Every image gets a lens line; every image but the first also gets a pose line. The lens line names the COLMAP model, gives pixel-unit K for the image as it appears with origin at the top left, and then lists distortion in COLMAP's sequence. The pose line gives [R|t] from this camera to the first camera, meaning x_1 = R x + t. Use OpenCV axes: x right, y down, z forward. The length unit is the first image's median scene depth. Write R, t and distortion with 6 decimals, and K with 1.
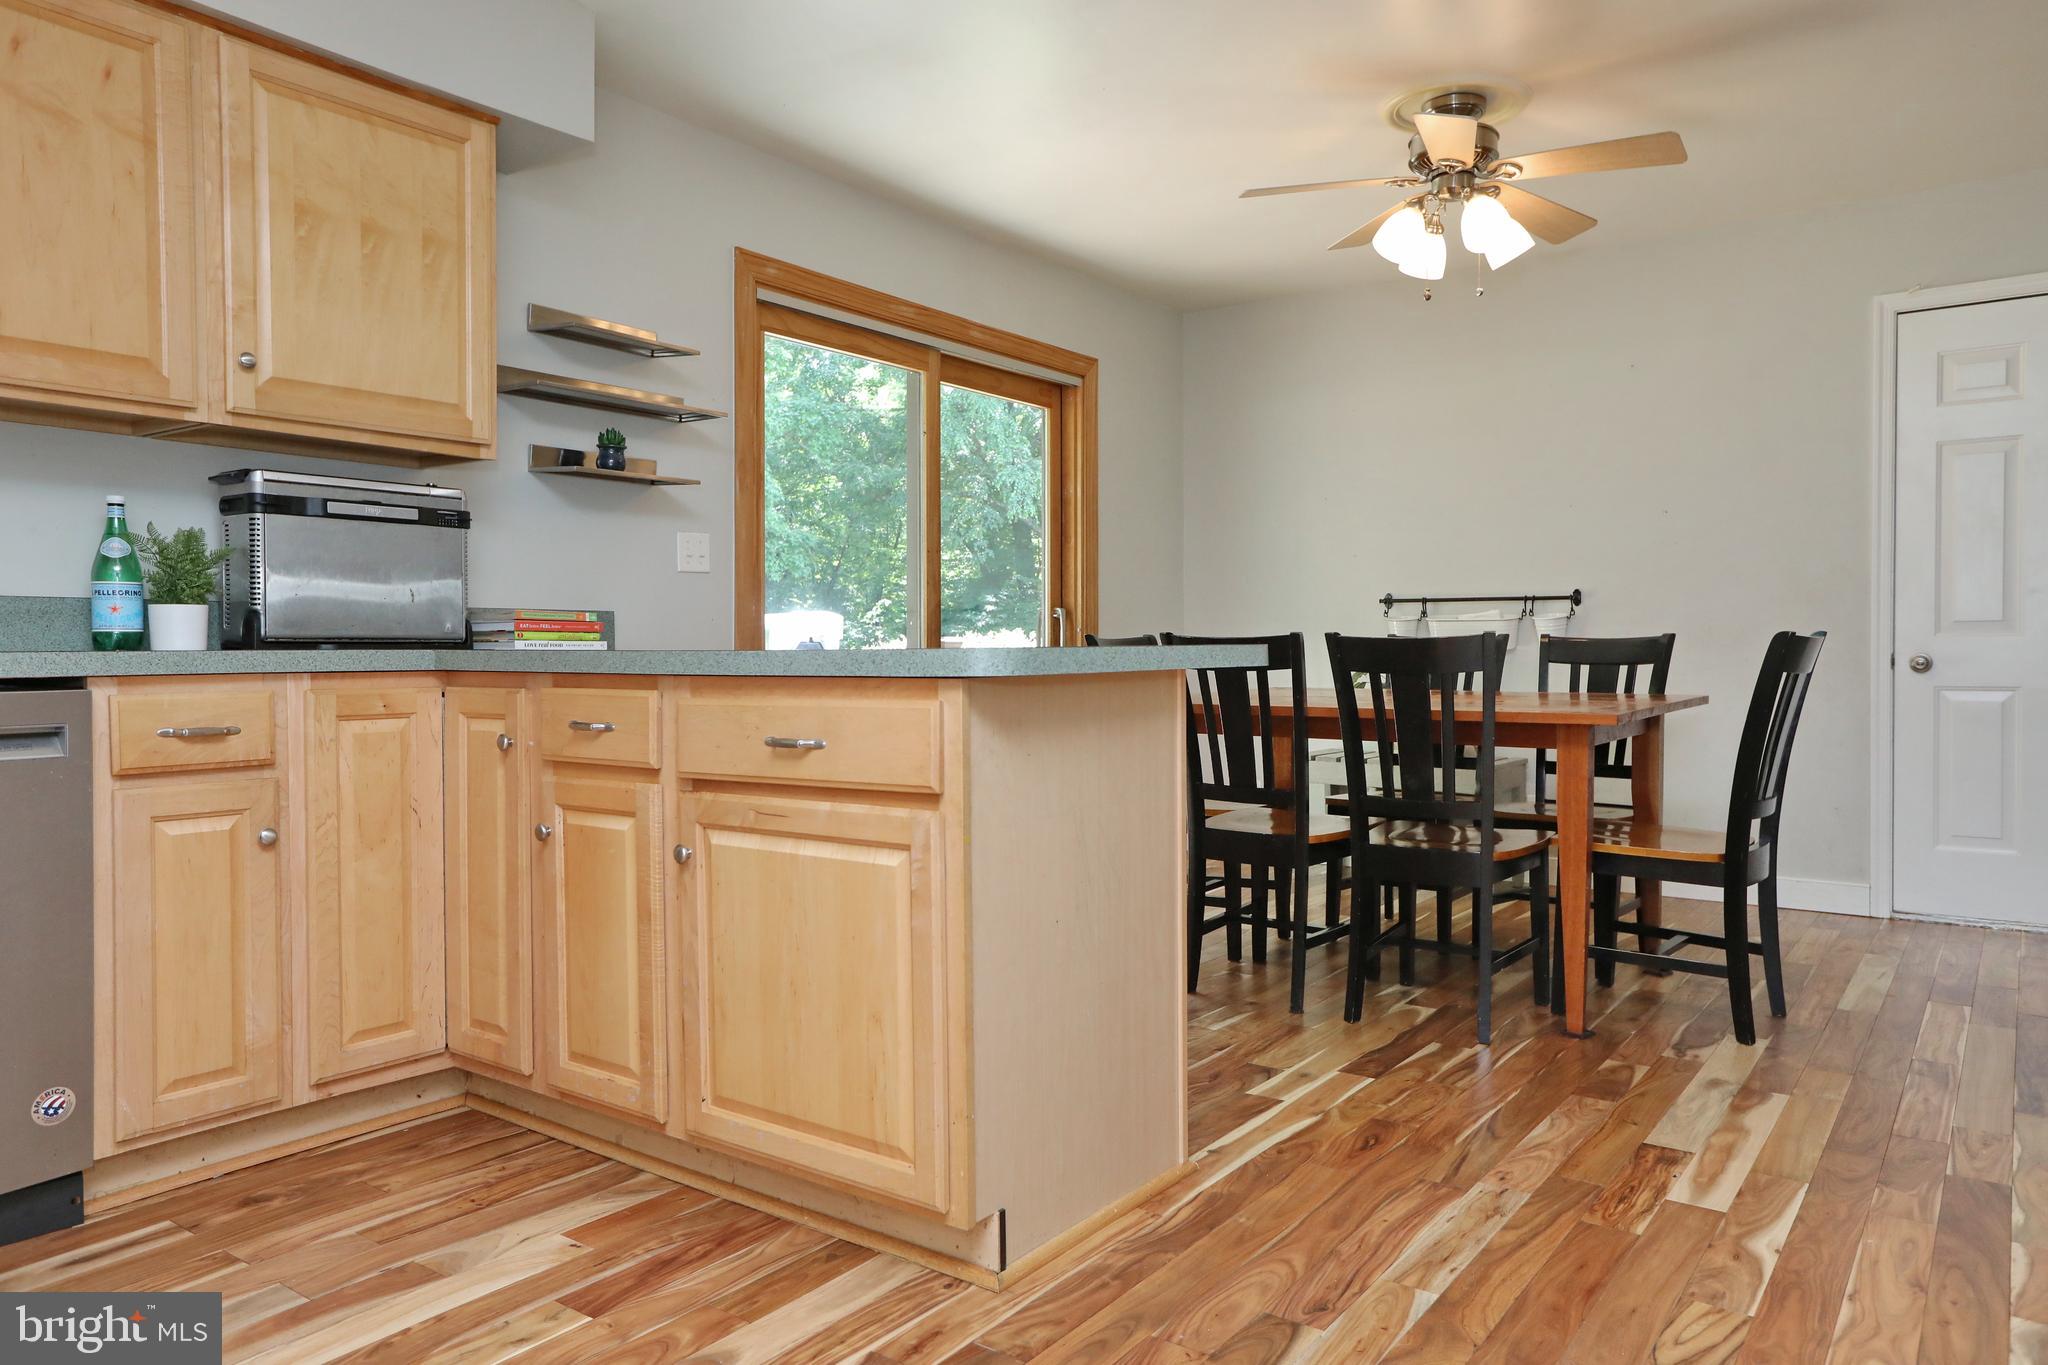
lens RADIAL K [[1363.4, 0, 1030.0], [0, 1363.4, 679.0], [0, 0, 1]] dist [-0.010751, 0.033905]
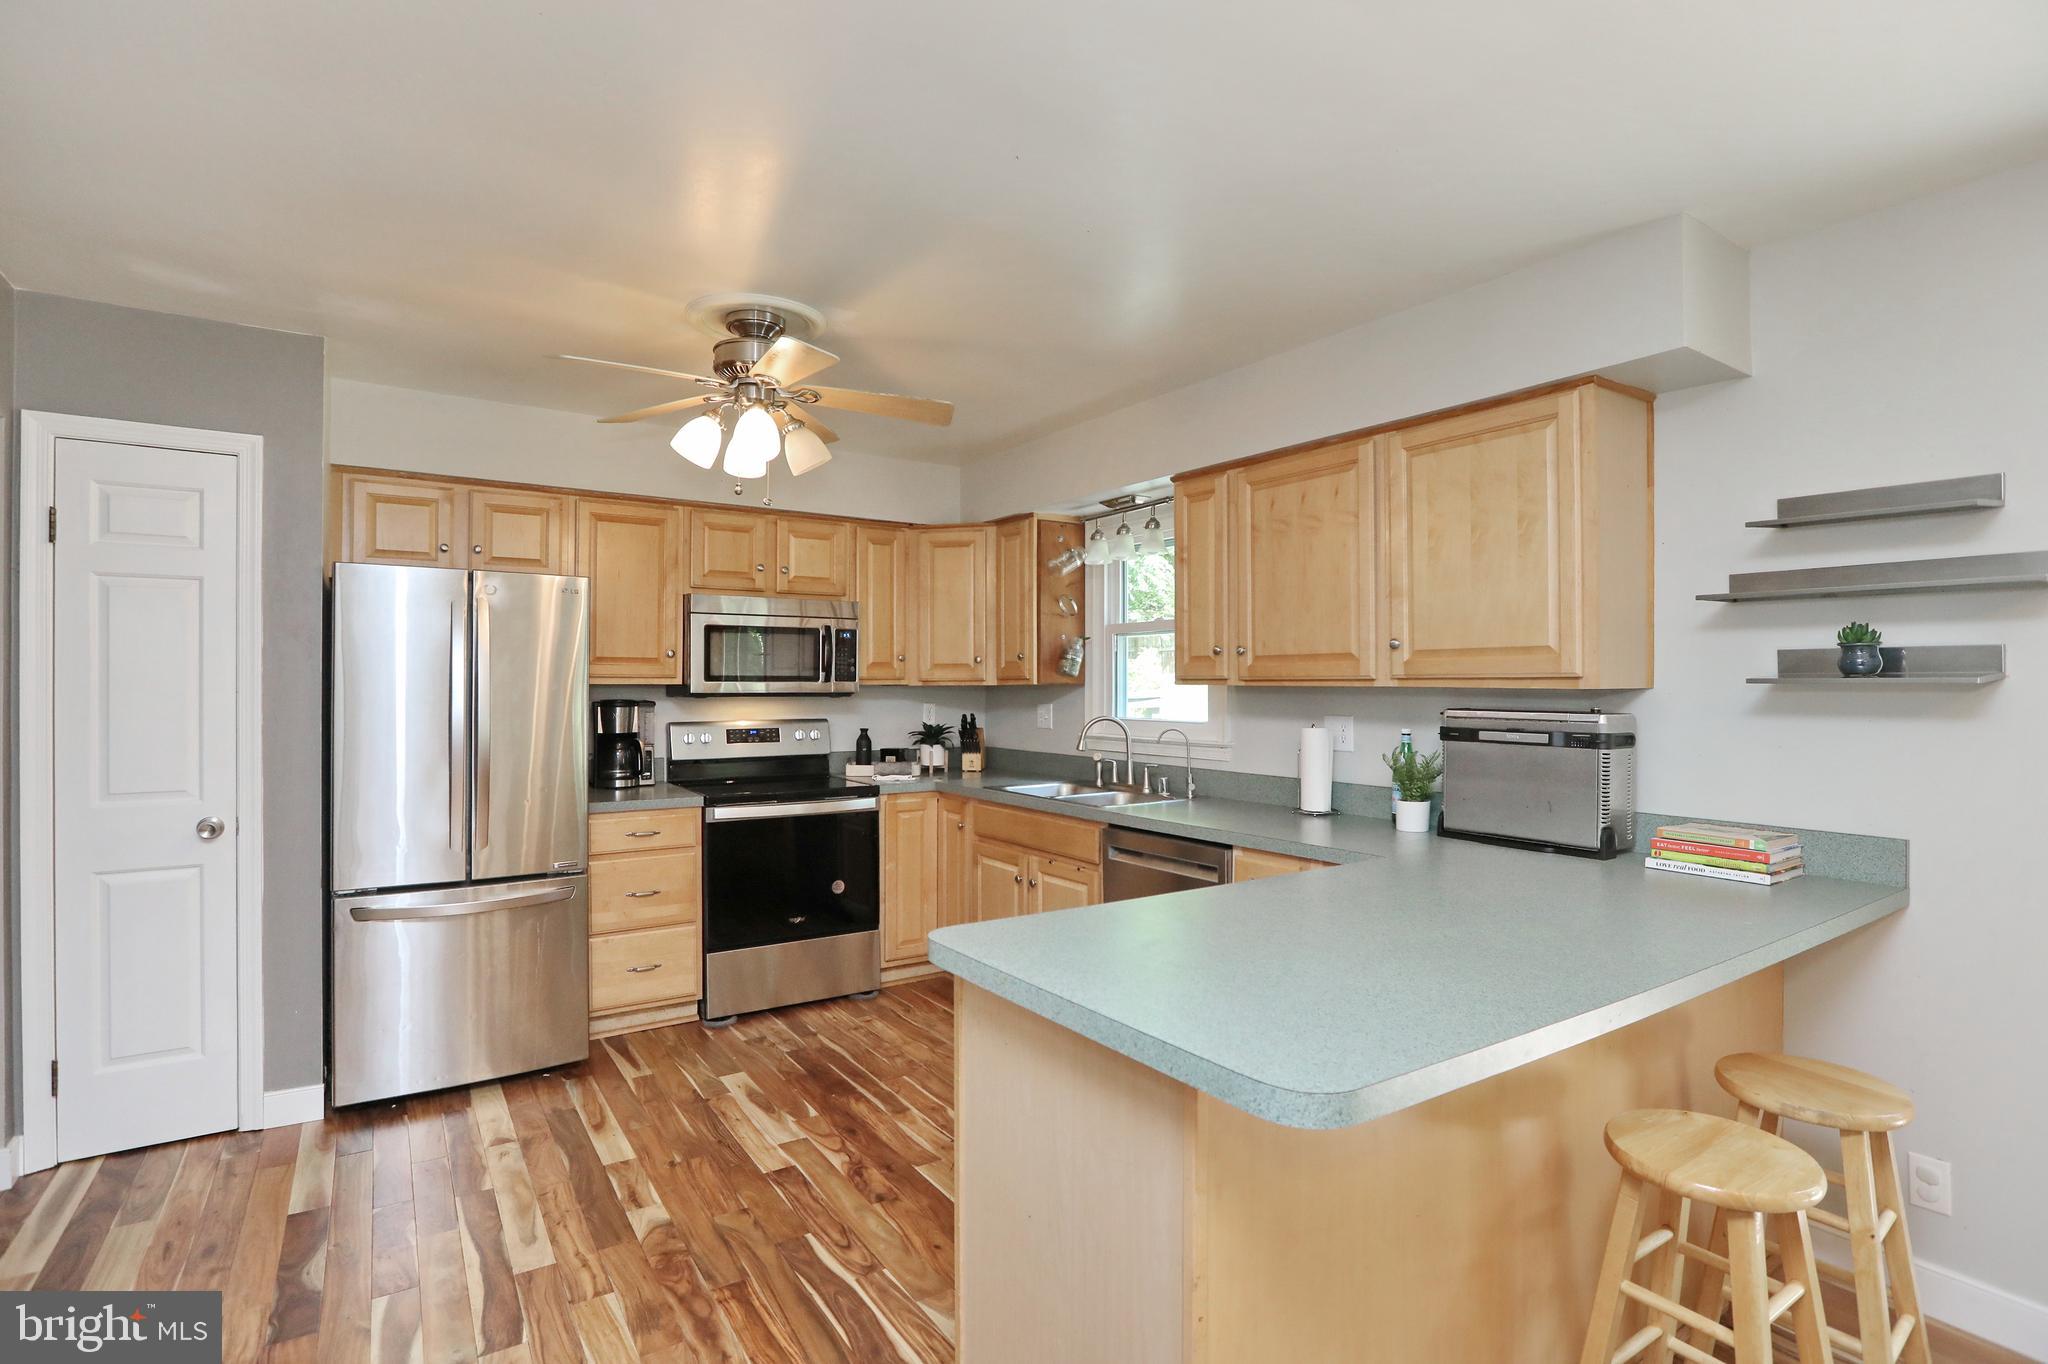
lens RADIAL K [[989.3, 0, 1029.2], [0, 989.3, 680.6], [0, 0, 1]] dist [-0.042717, 0.010773]
pose [[-0.347290, -0.002097, -0.937755, 0.580891], [-0.025058, 0.999661, 0.007045, -0.192265], [0.937423, 0.025945, -0.347225, 1.009167]]
